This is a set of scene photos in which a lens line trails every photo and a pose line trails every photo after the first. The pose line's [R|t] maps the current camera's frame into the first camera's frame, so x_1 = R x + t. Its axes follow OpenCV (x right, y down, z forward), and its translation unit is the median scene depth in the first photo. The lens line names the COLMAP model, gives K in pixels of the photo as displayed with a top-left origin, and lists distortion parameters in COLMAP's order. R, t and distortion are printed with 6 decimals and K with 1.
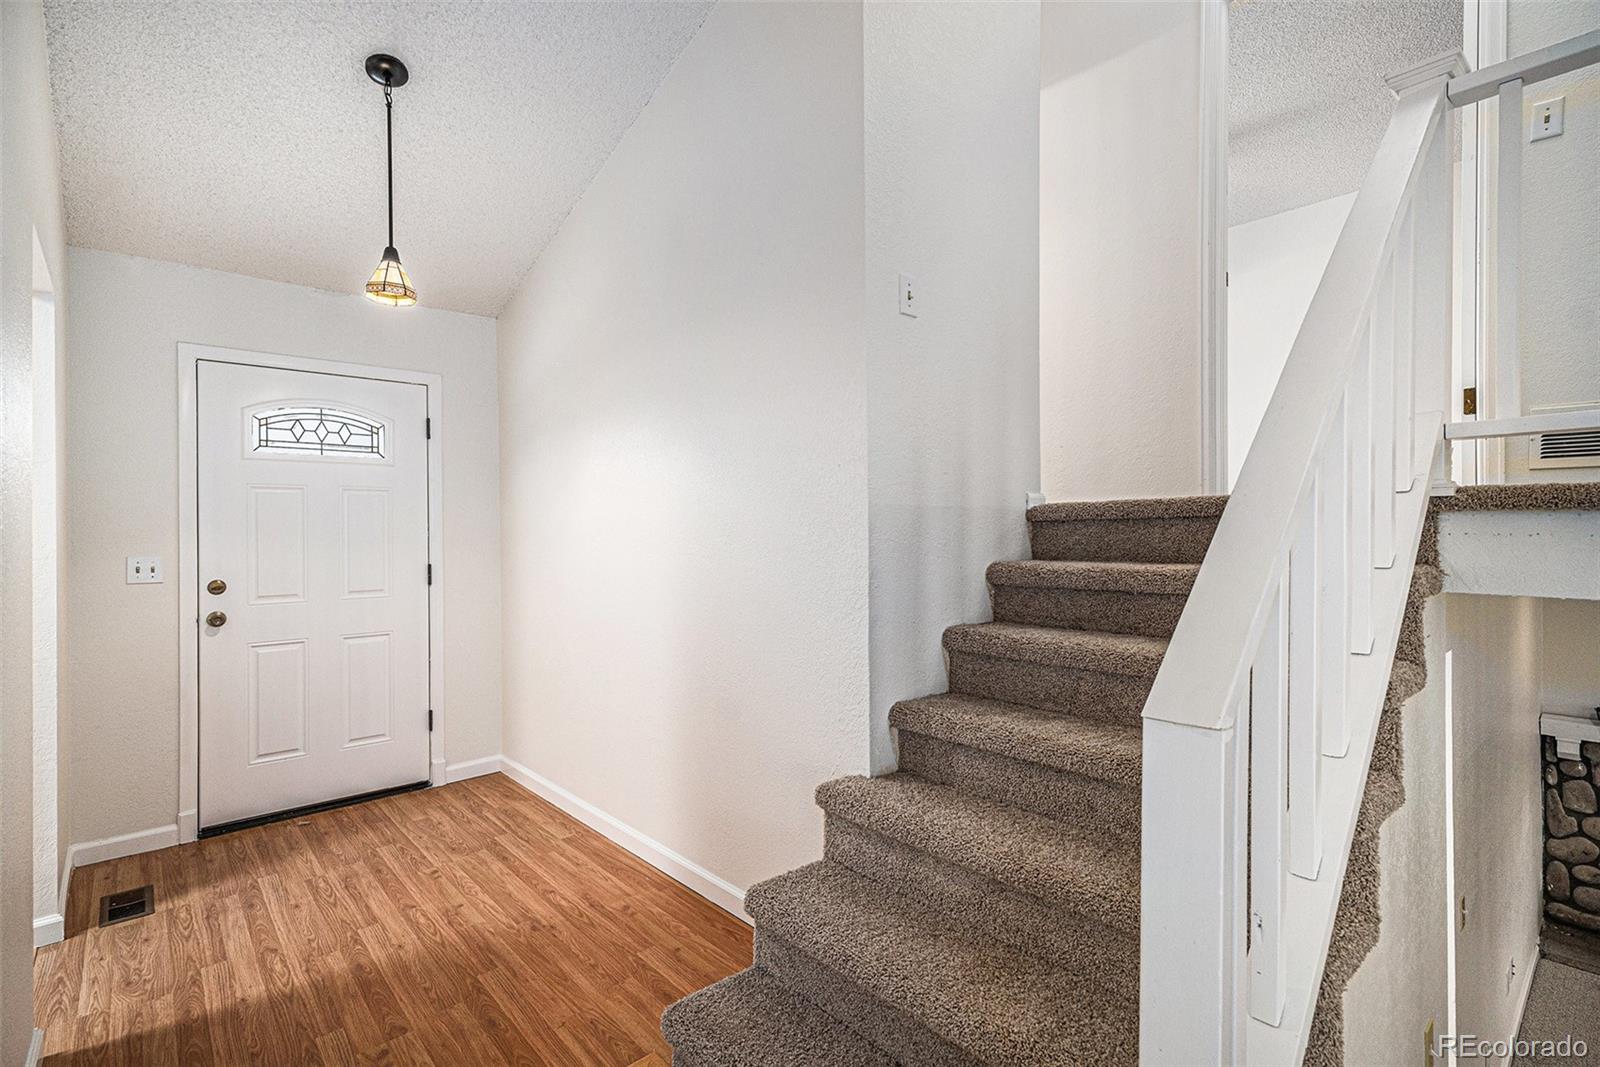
lens RADIAL K [[752.8, 0, 809.8], [0, 752.8, 531.1], [0, 0, 1]] dist [0.005145, 0.000044]
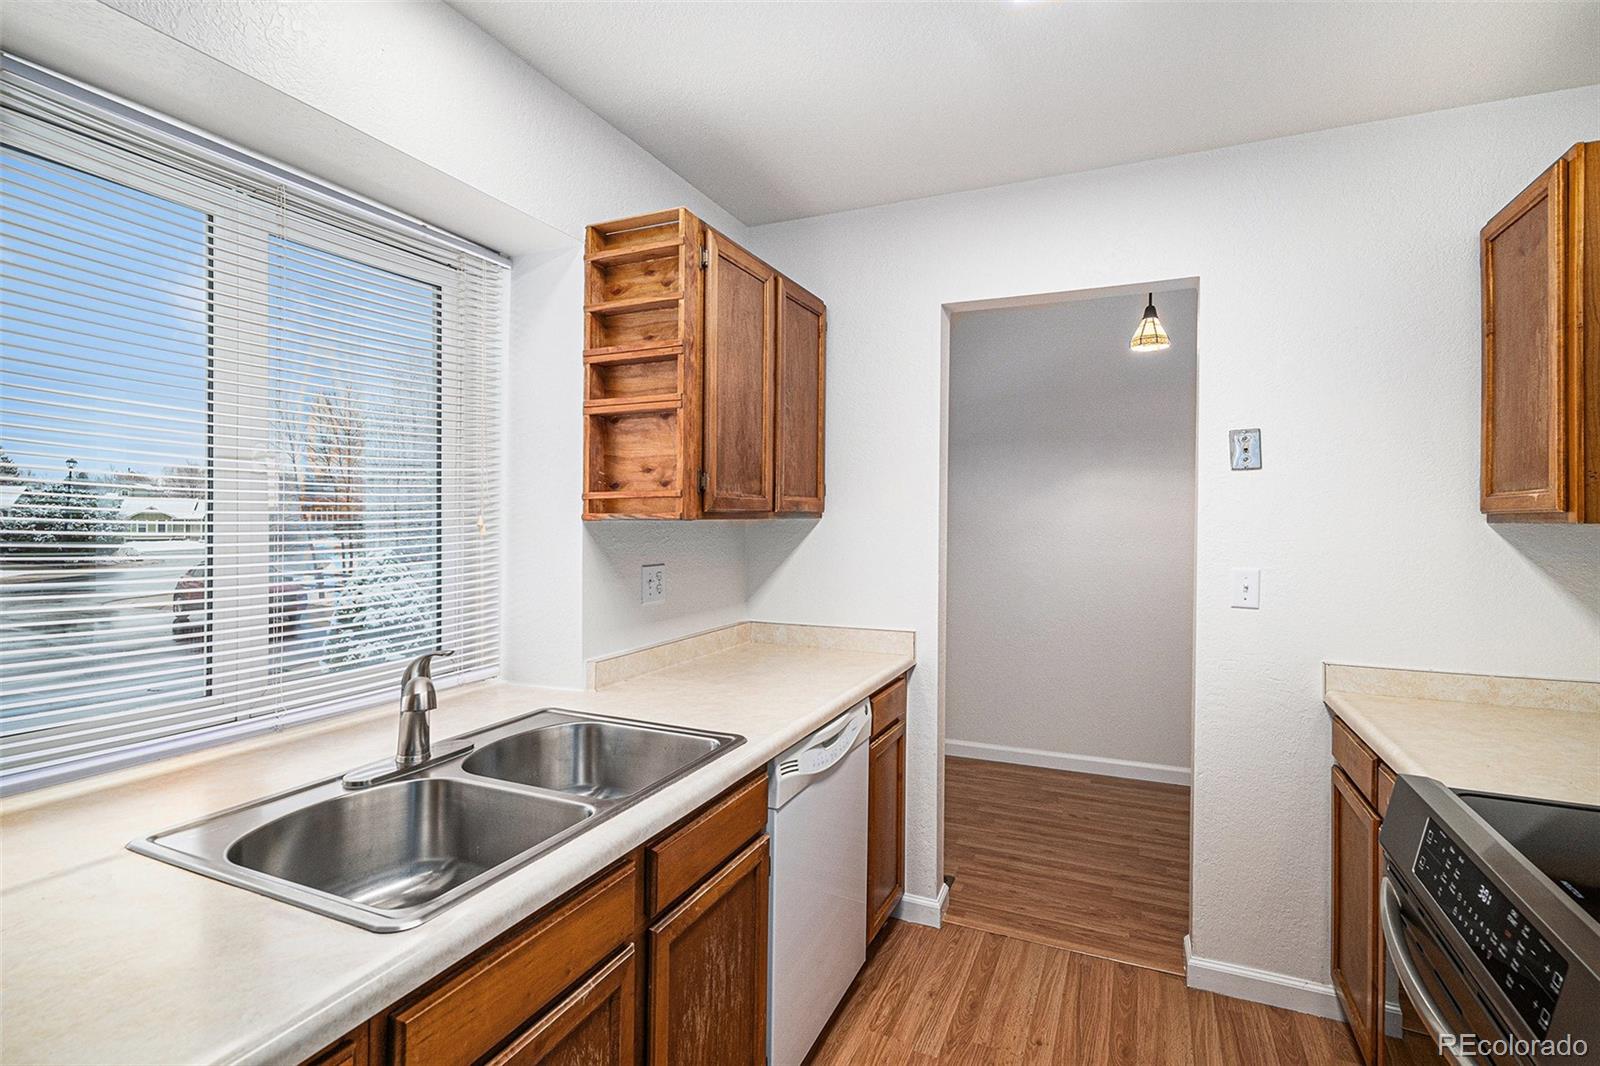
lens RADIAL K [[752.8, 0, 809.8], [0, 752.8, 530.6], [0, 0, 1]] dist [0.005145, 0.000044]
pose [[0.915318, 0.004990, 0.402702, -1.383111], [-0.011291, 0.999848, 0.013274, -0.014631], [-0.402574, -0.016697, 0.915235, 0.076043]]
